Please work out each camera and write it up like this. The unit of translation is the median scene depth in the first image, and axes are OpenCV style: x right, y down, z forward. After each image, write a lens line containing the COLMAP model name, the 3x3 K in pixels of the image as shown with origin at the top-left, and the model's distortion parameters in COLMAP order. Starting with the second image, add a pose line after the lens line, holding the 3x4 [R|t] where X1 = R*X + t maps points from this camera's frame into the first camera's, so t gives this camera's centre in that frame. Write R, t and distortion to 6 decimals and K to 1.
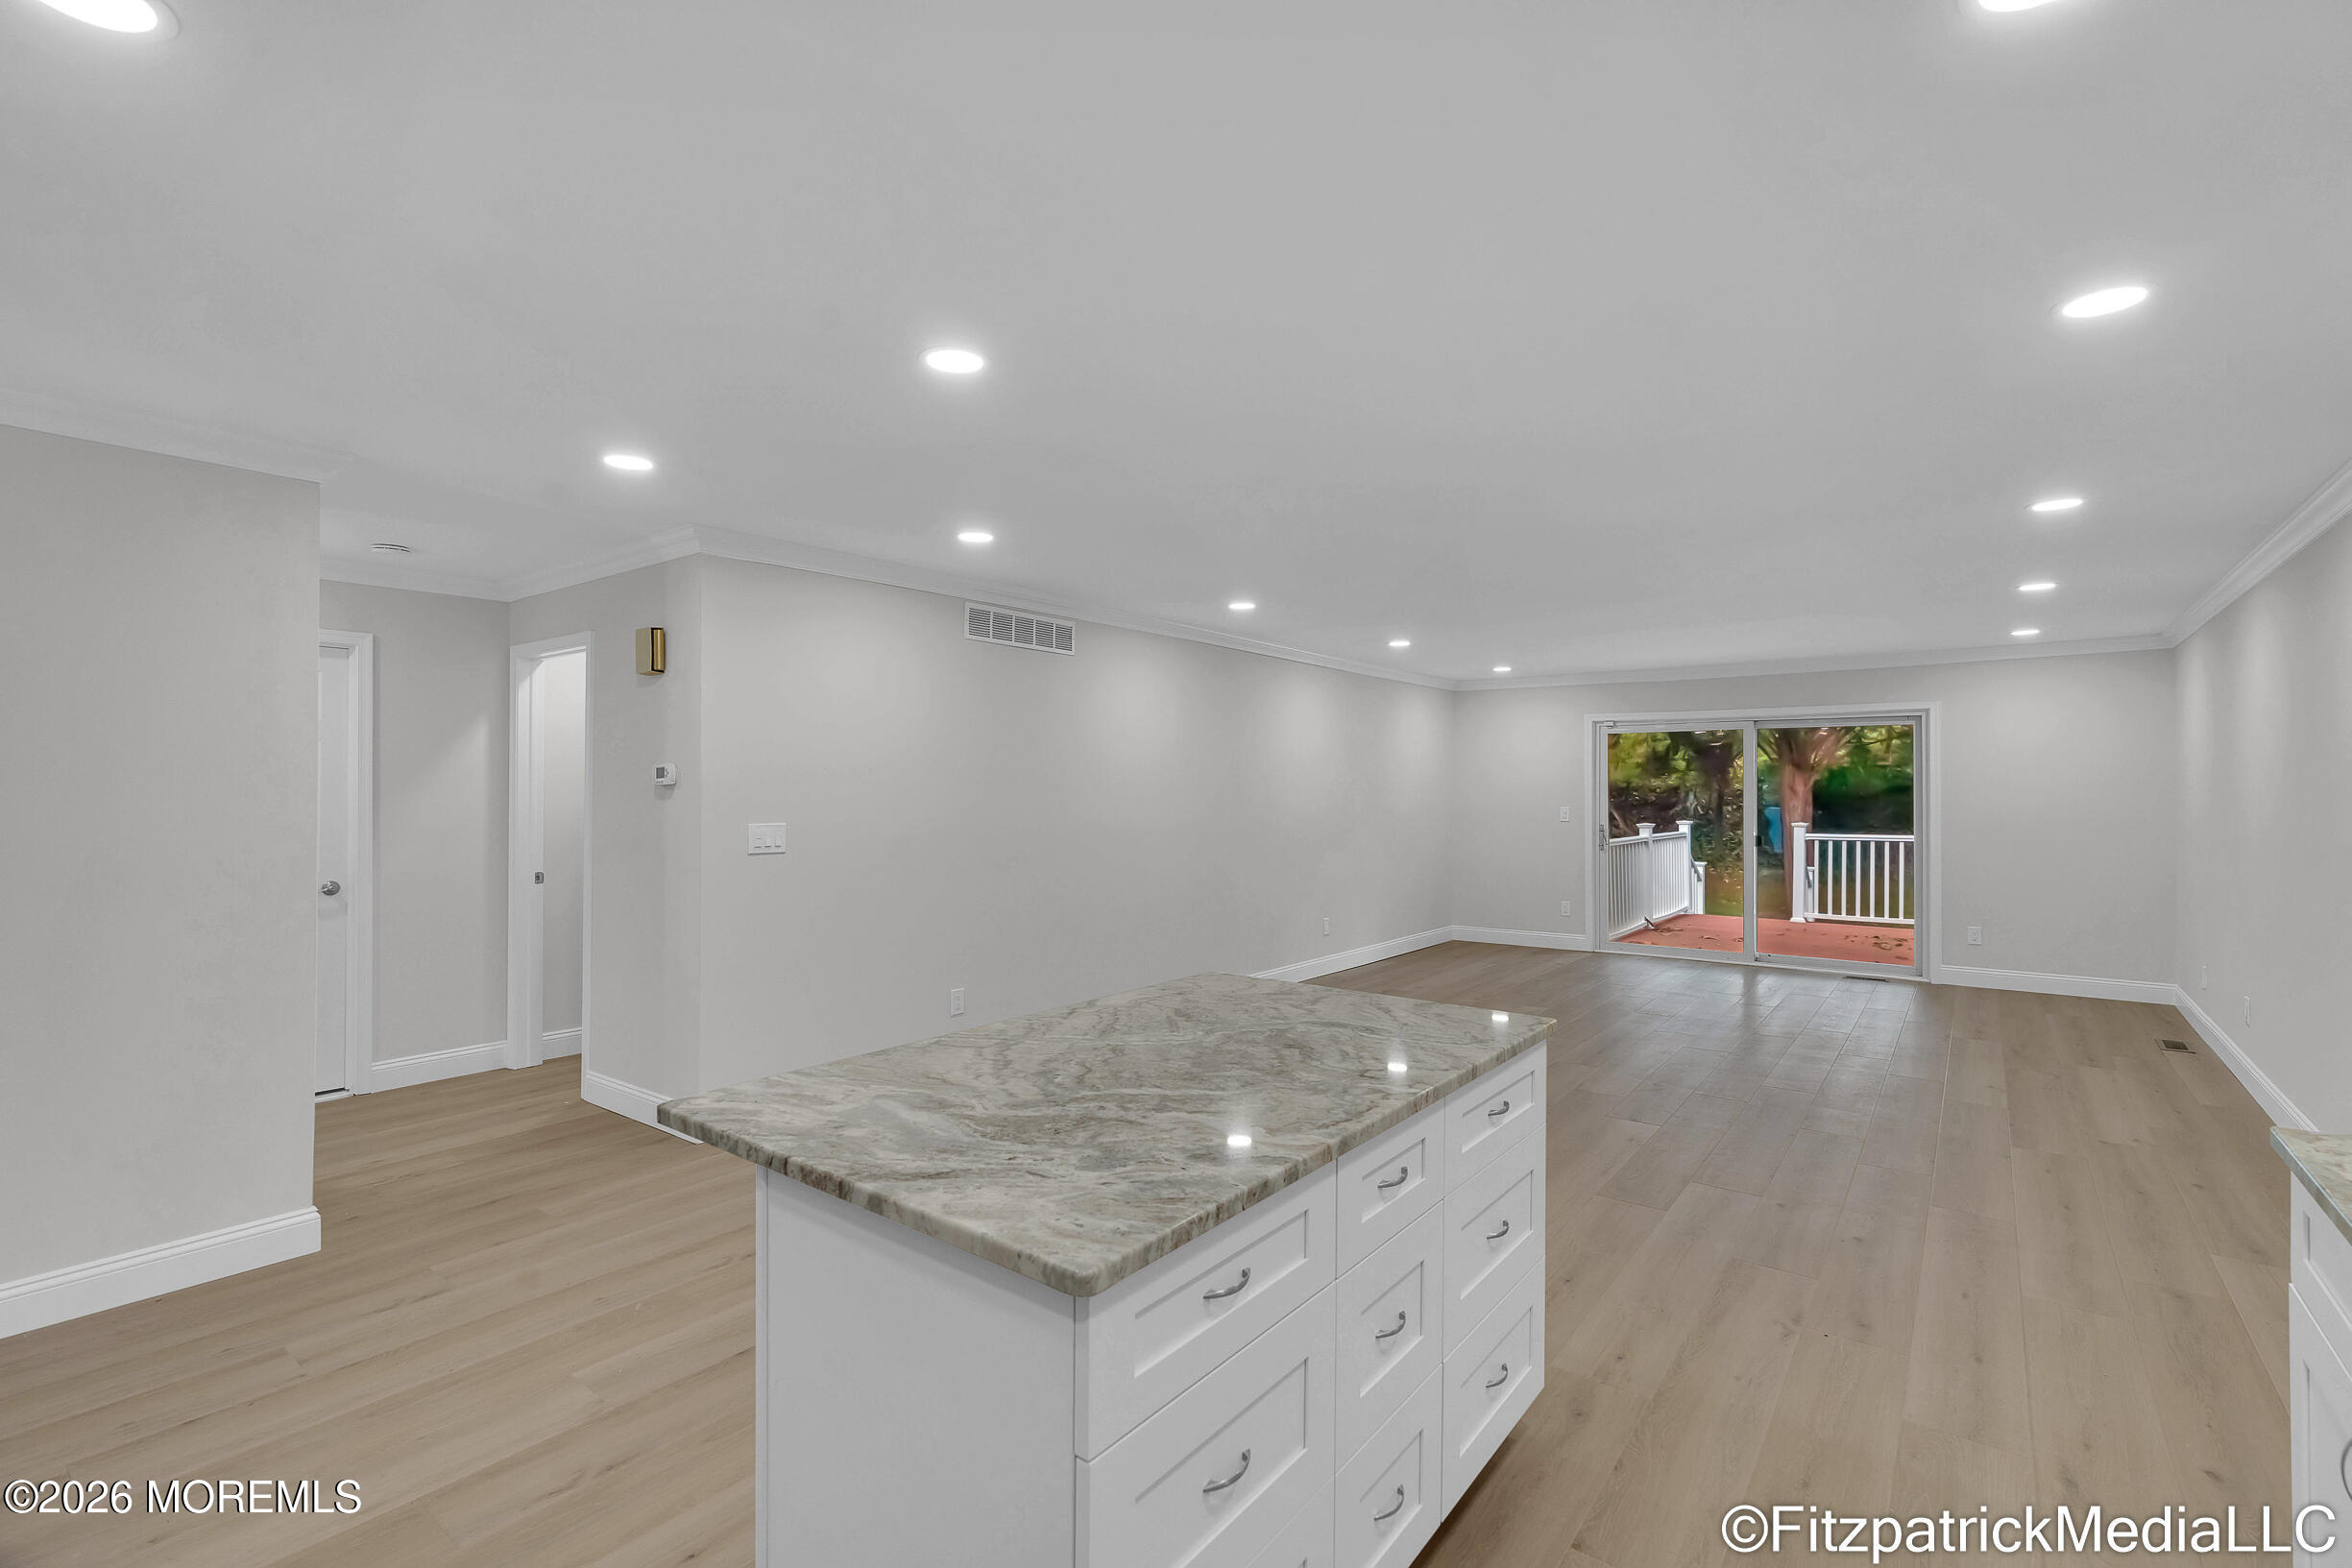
lens RADIAL K [[1044.9, 0, 1174.2], [0, 1044.9, 773.2], [0, 0, 1]] dist [-0.008271, 0.001695]
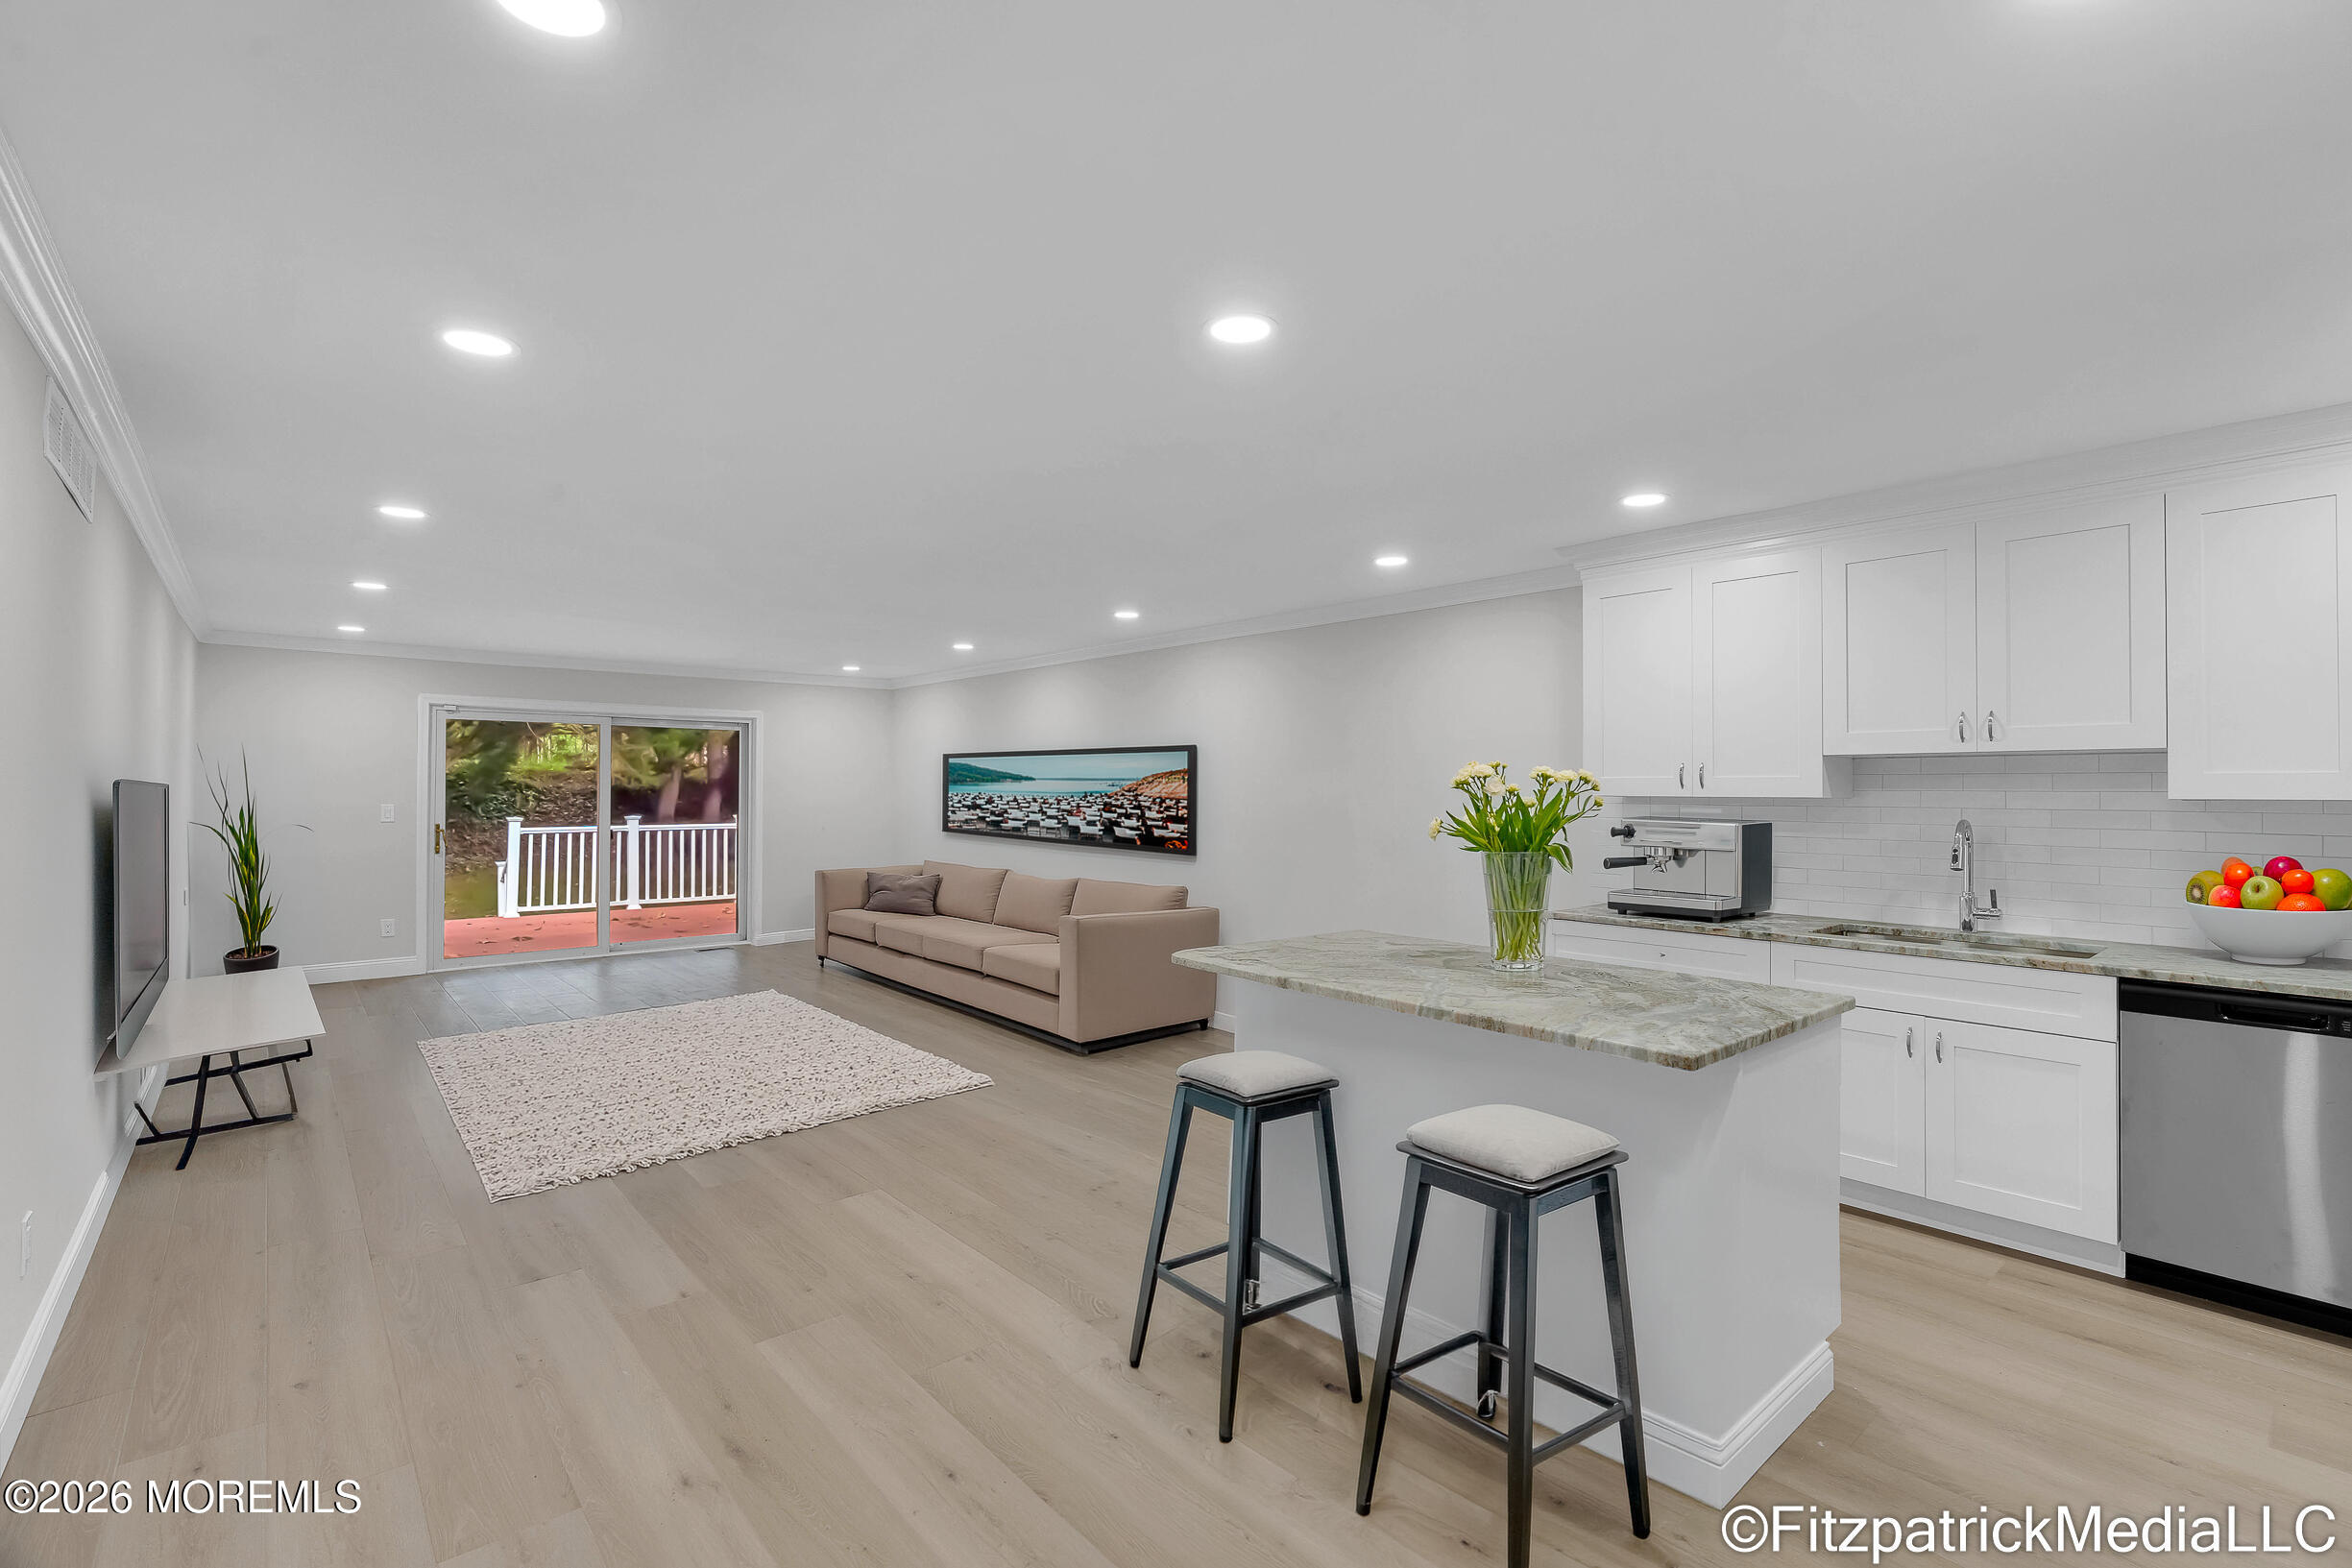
lens RADIAL K [[1044.9, 0, 1165.1], [0, 1044.9, 778.6], [0, 0, 1]] dist [-0.008271, 0.001695]
pose [[0.196702, 0.008131, 0.980430, -0.312638], [-0.020513, 0.999781, -0.004176, 0.003033], [-0.980249, -0.019290, 0.196826, 0.244619]]
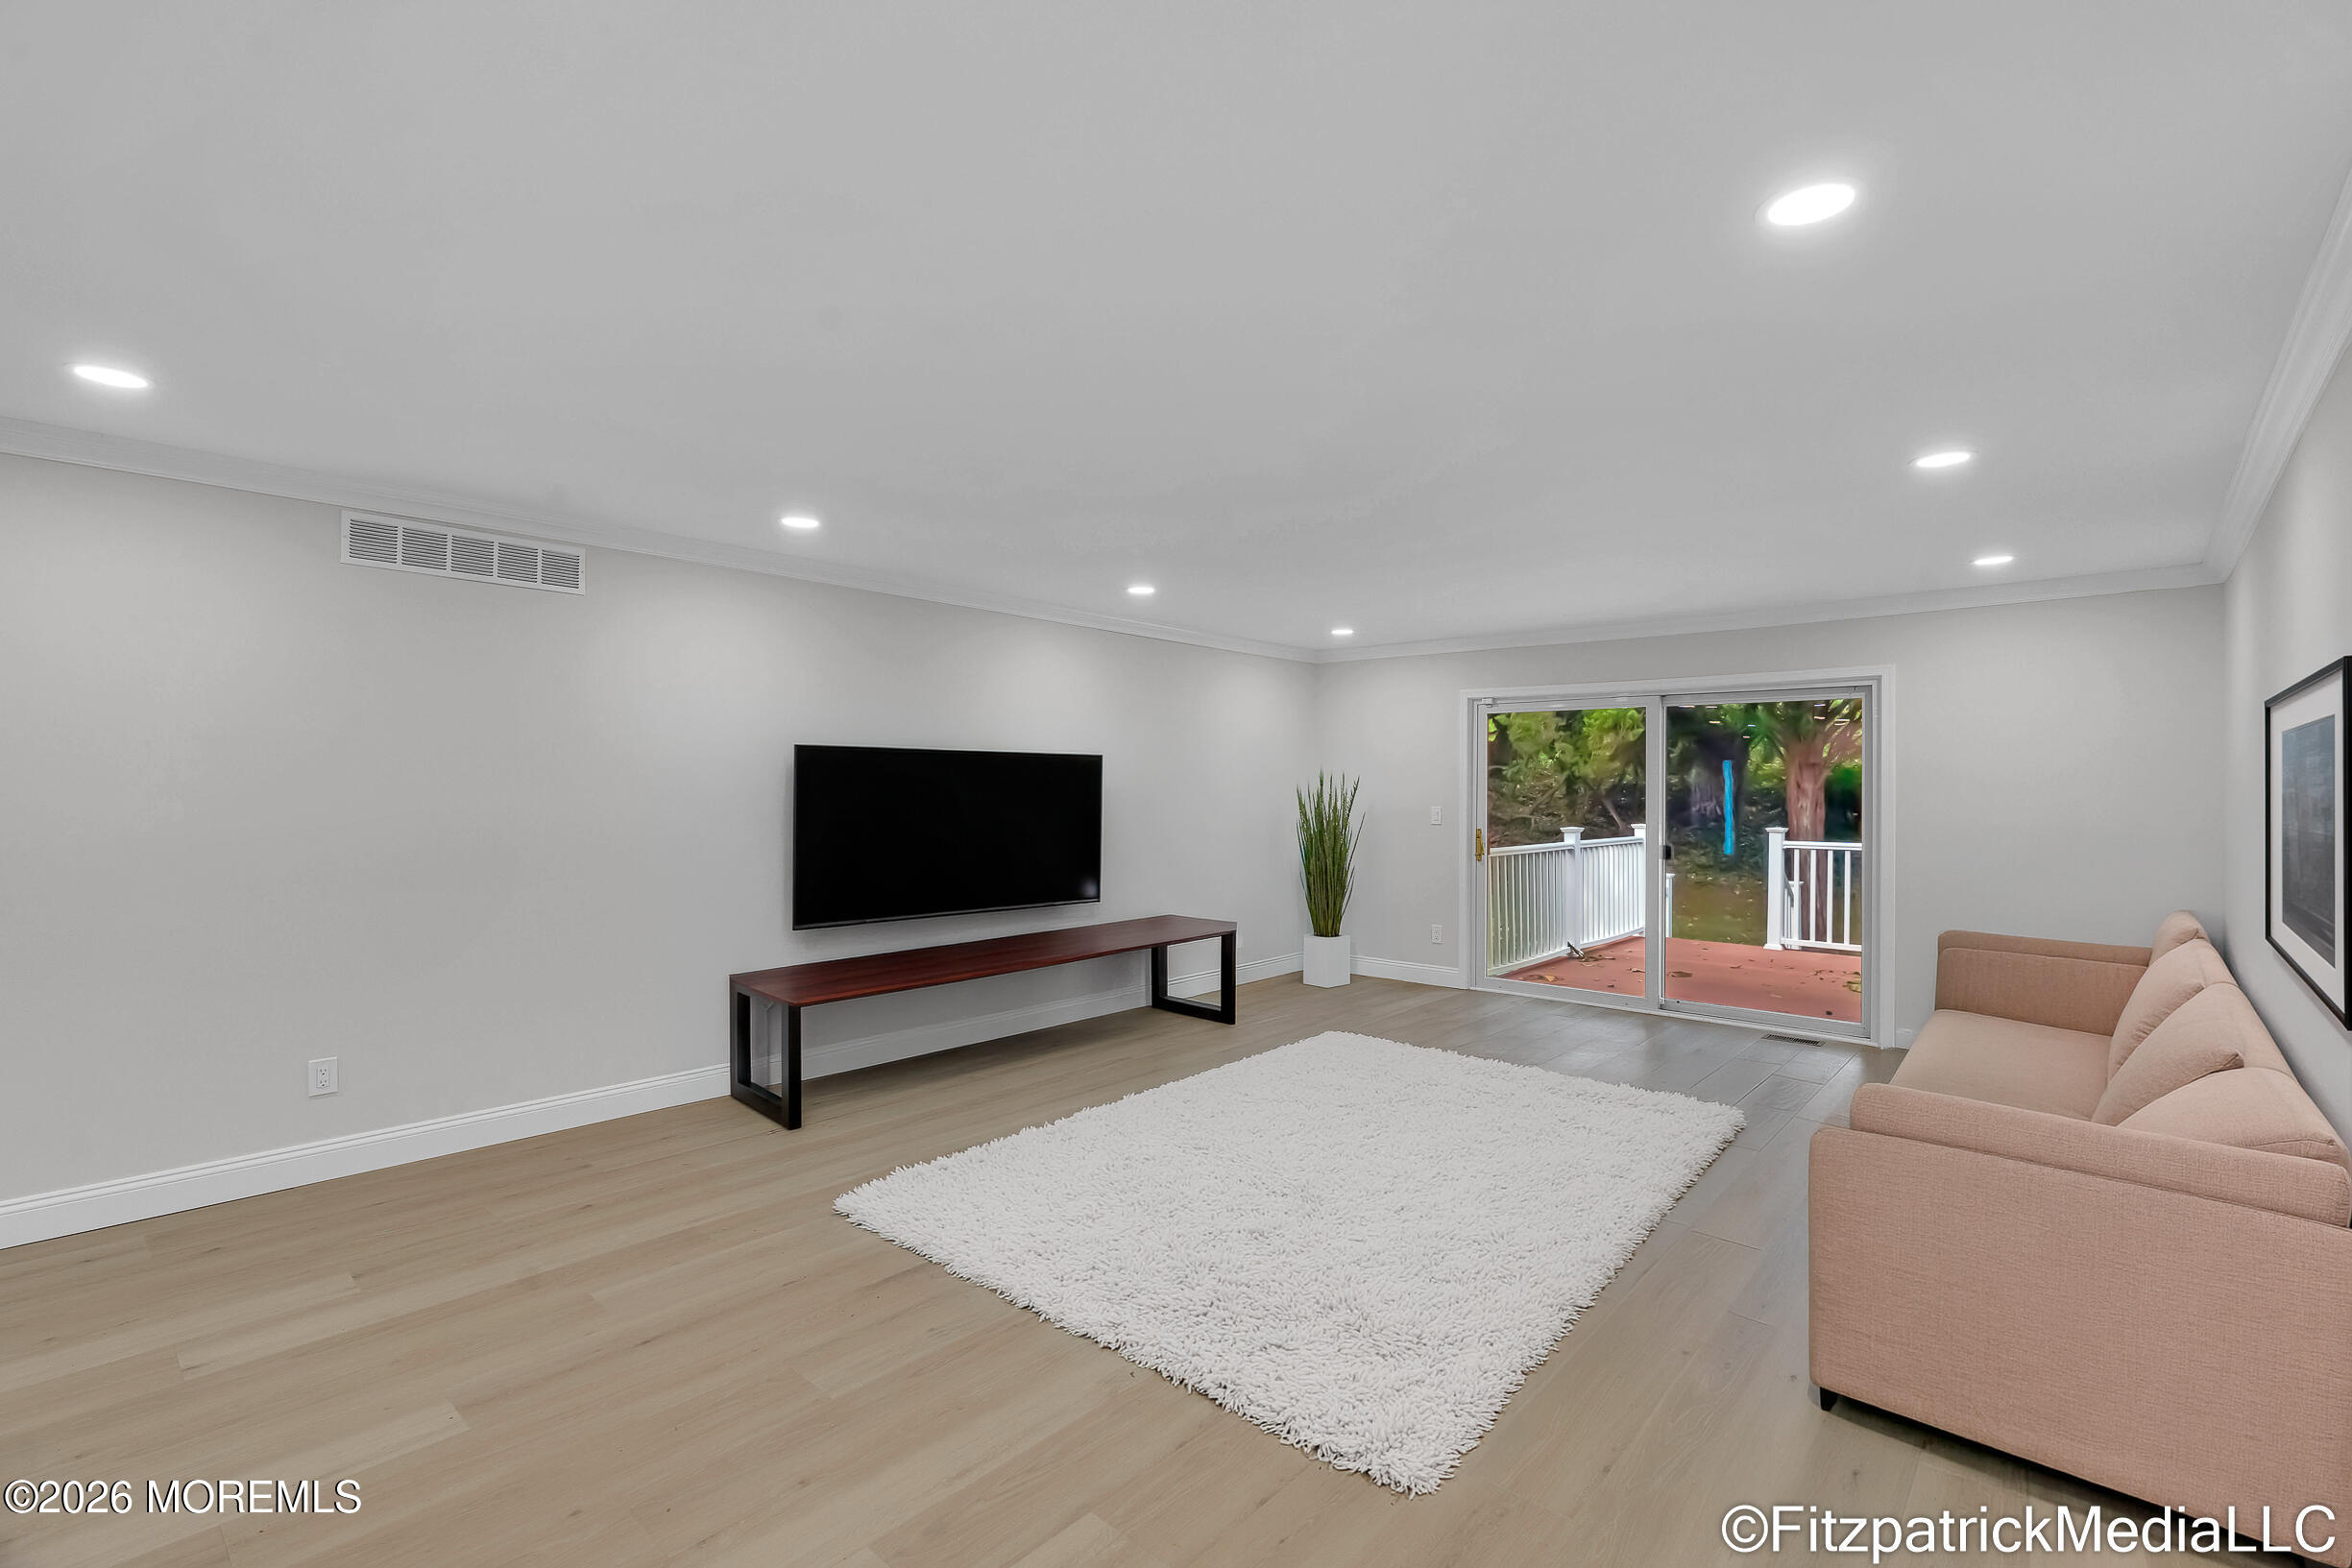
lens RADIAL K [[1044.9, 0, 1185.5], [0, 1044.9, 761.8], [0, 0, 1]] dist [-0.008271, 0.001695]
pose [[0.997909, 0.000437, -0.064631, 0.238885], [-0.001129, 0.999942, -0.010664, 0.007130], [0.064623, 0.010715, 0.997852, 0.195345]]
